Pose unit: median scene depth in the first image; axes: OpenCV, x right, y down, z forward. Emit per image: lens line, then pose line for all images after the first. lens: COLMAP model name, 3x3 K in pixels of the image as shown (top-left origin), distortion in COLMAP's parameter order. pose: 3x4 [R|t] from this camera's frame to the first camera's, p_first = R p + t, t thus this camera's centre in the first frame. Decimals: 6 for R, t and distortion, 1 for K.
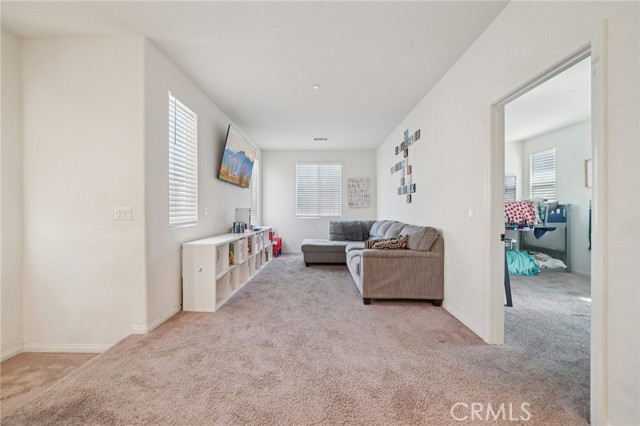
lens RADIAL K [[245.4, 0, 319.7], [0, 245.4, 211.1], [0, 0, 1]] dist [-0.012905, 0.003137]
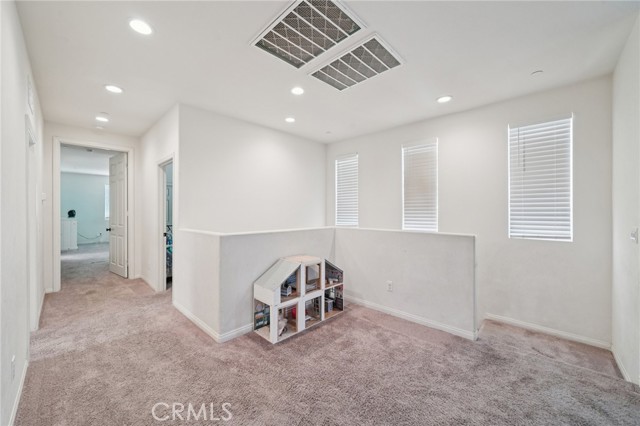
lens RADIAL K [[245.4, 0, 318.4], [0, 245.4, 212.1], [0, 0, 1]] dist [-0.012905, 0.003137]
pose [[-0.692684, 0.005410, -0.721221, 0.590119], [0.002946, 0.999985, 0.004672, -0.090963], [0.721235, 0.001112, -0.692689, 0.822431]]
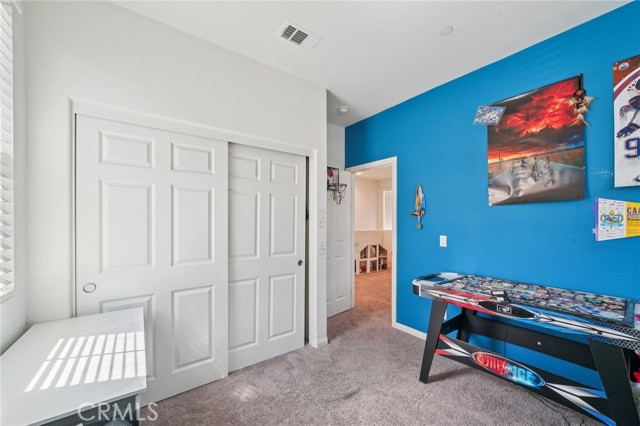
lens RADIAL K [[245.4, 0, 322.8], [0, 245.4, 220.0], [0, 0, 1]] dist [-0.012905, 0.003137]
pose [[-0.797483, -0.001284, -0.603340, 3.265391], [-0.006096, 0.999964, 0.005929, -0.142309], [0.603311, 0.008406, -0.797462, 2.917006]]
